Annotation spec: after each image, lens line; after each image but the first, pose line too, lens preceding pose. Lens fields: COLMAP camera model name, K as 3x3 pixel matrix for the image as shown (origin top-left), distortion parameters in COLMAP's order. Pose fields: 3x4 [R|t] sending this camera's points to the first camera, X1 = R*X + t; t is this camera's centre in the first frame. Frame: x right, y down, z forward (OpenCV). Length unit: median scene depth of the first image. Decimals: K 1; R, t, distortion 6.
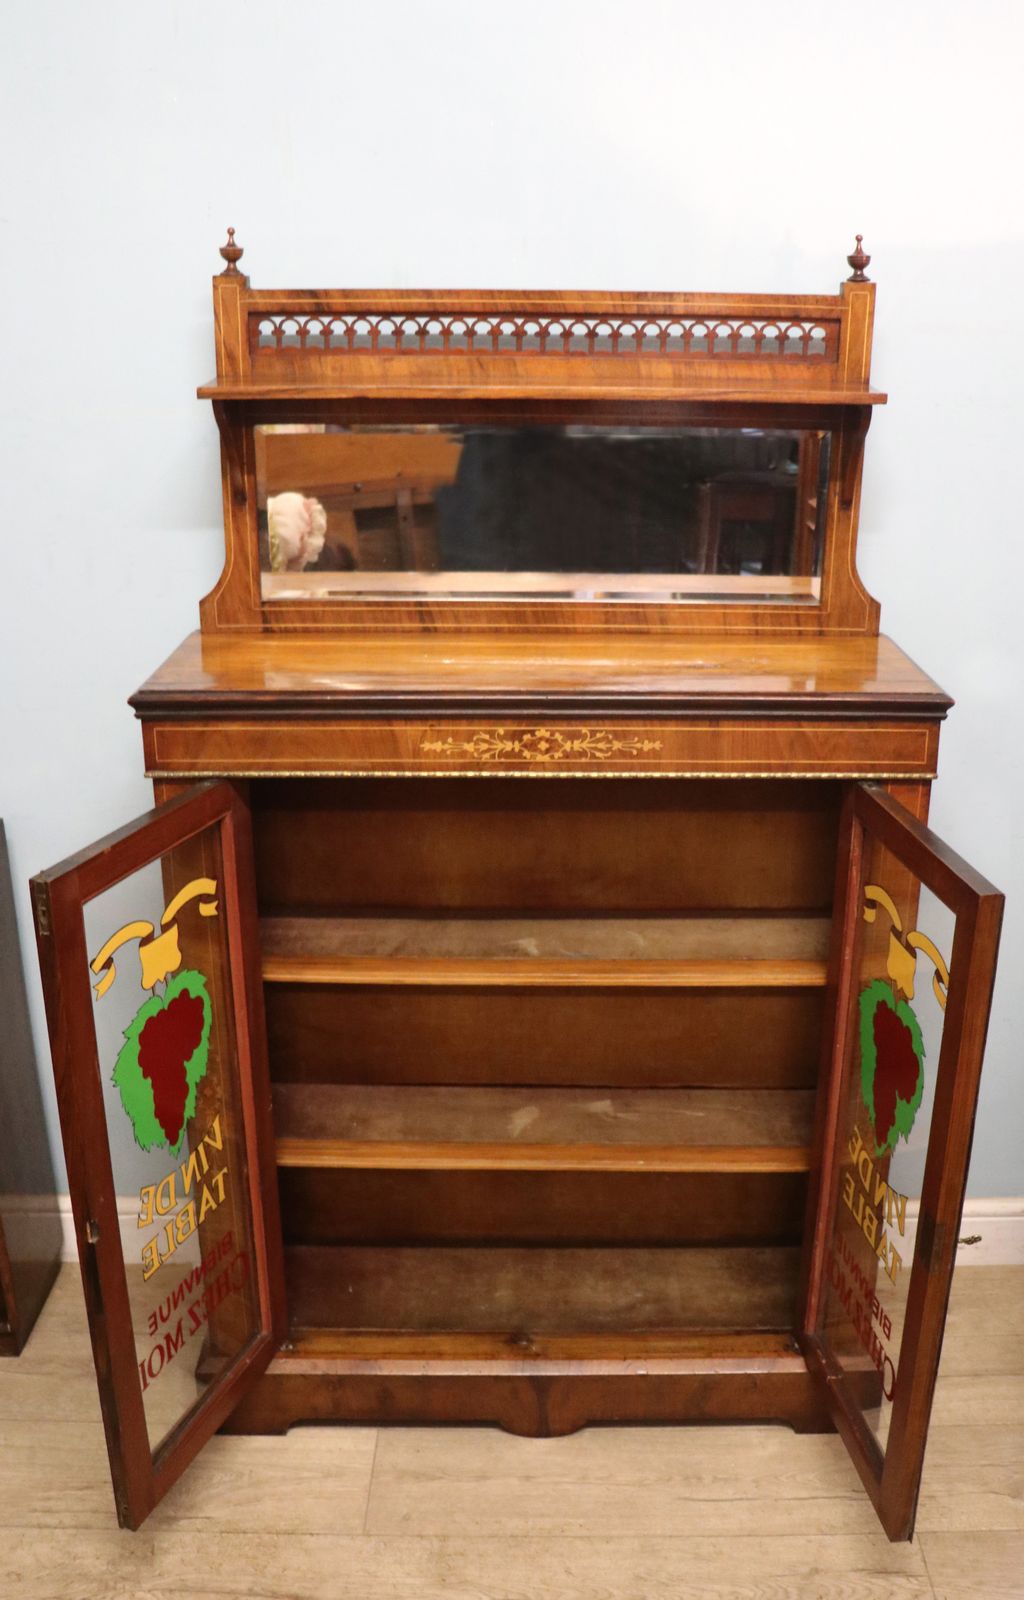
lens RADIAL K [[1512.5, 0, 557.9], [0, 1512.5, 821.2], [0, 0, 1]] dist [-0.145704, 0.000000]
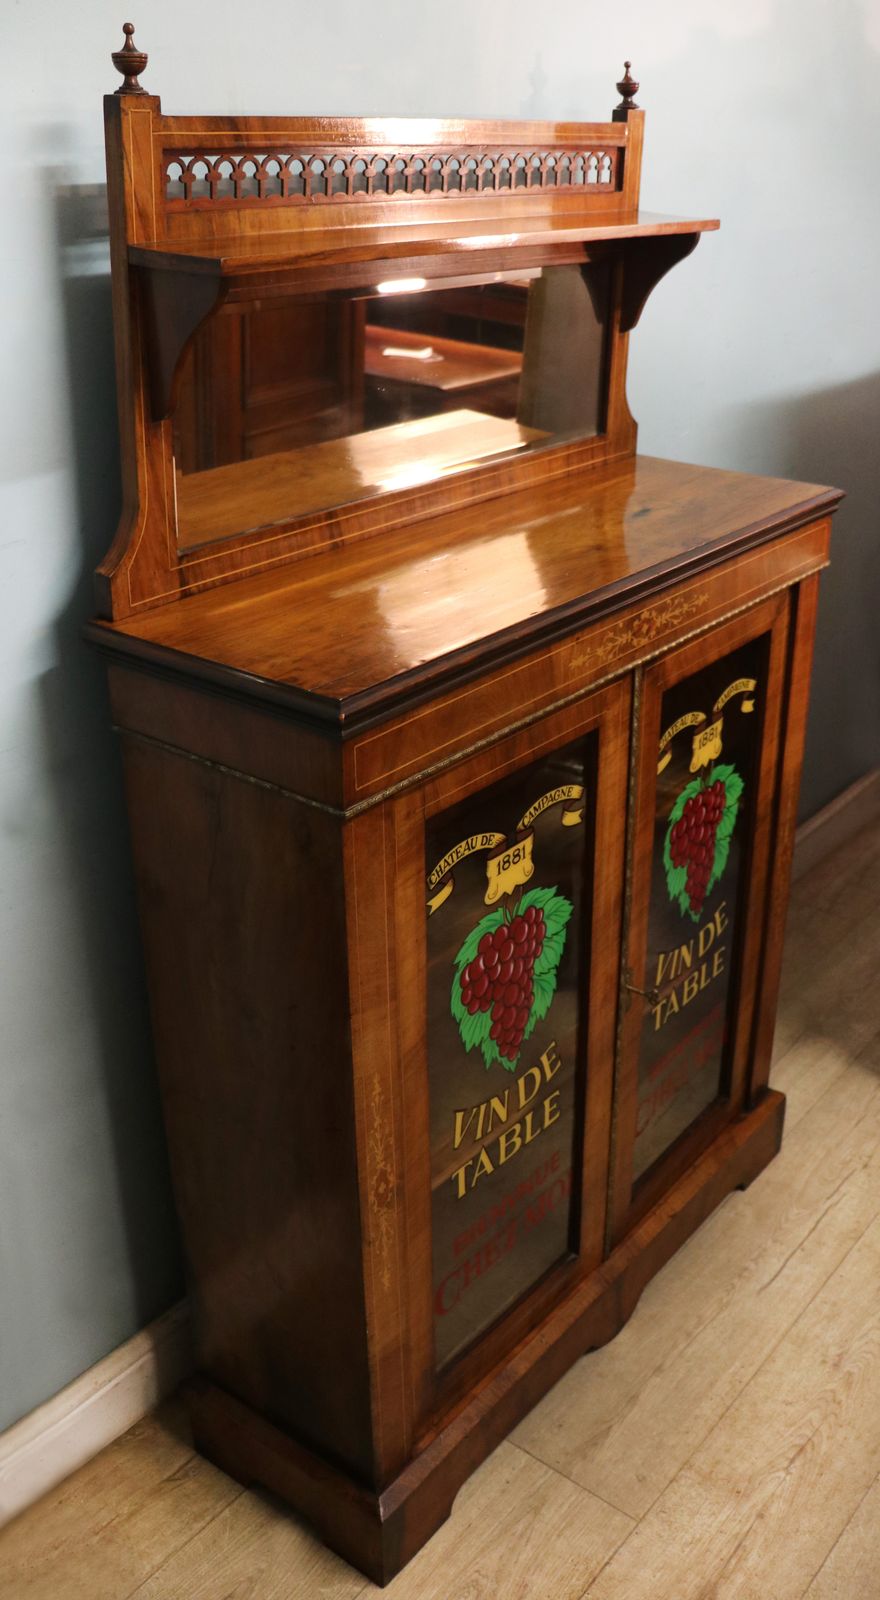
lens RADIAL K [[1446.0, 0, 507.2], [0, 1446.0, 724.5], [0, 0, 1]] dist [-0.187818, 0.148358]
pose [[0.608841, -0.311068, 0.729760, -0.667631], [0.261039, 0.947242, 0.185987, -0.166952], [-0.749114, 0.077259, 0.657920, 0.464292]]
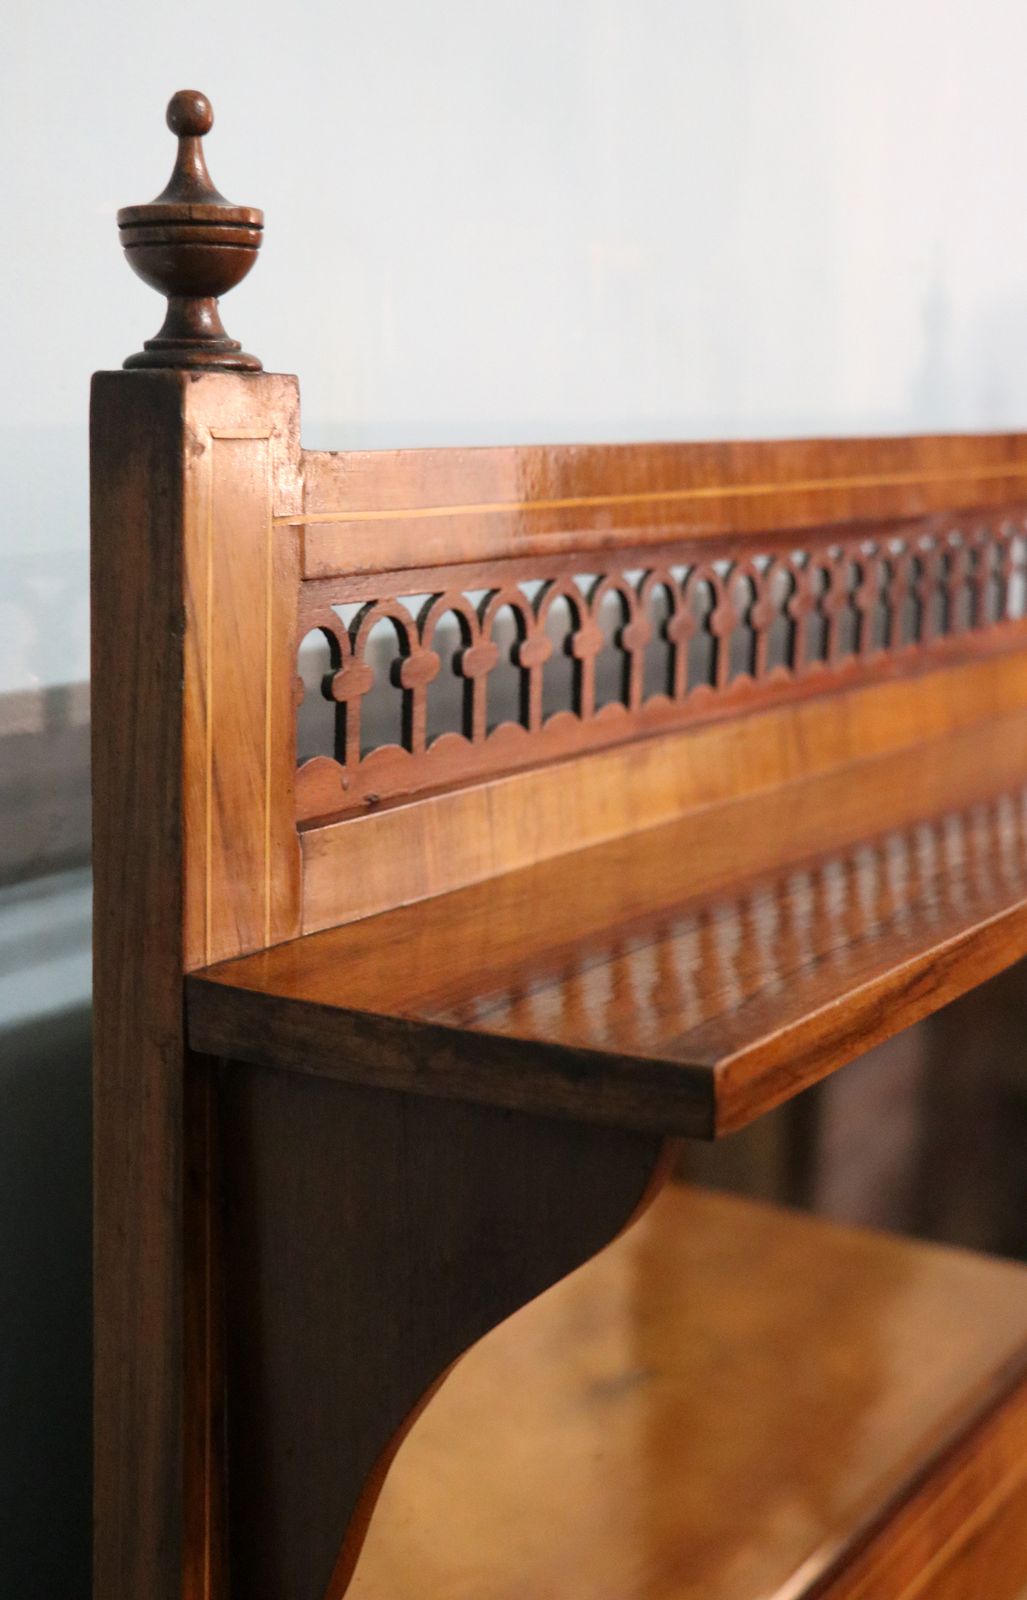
lens RADIAL K [[2727.6, 0, 499.7], [0, 2727.6, 747.1], [0, 0, 1]] dist [-0.002818, 0.000000]
pose [[0.483482, -0.121797, 0.866839, -0.474191], [0.309317, 0.950158, -0.039019, -0.303944], [-0.818882, 0.286993, 0.497058, 0.819904]]
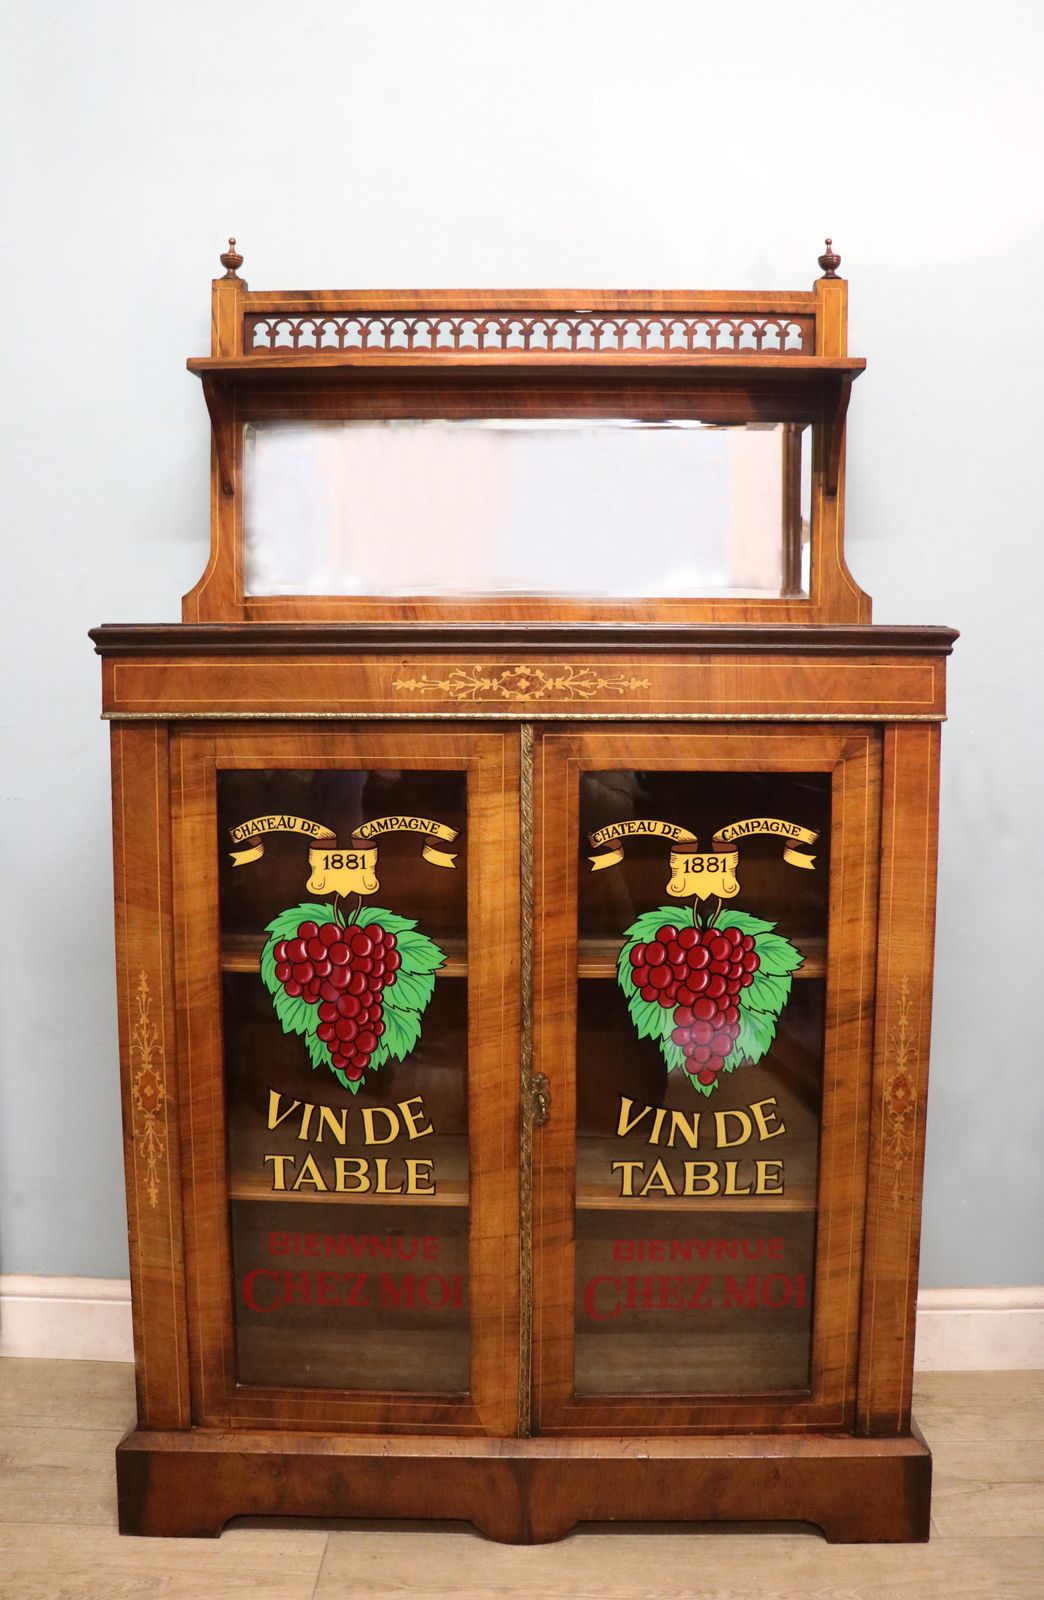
lens RADIAL K [[1347.3, 0, 528.3], [0, 1347.3, 741.3], [0, 0, 1]] dist [-0.145553, 0.032671]
pose [[0.999580, -0.004456, -0.028650, 0.016081], [-0.003832, 0.959153, -0.282863, 0.206663], [0.028740, 0.282854, 0.958732, 0.196621]]
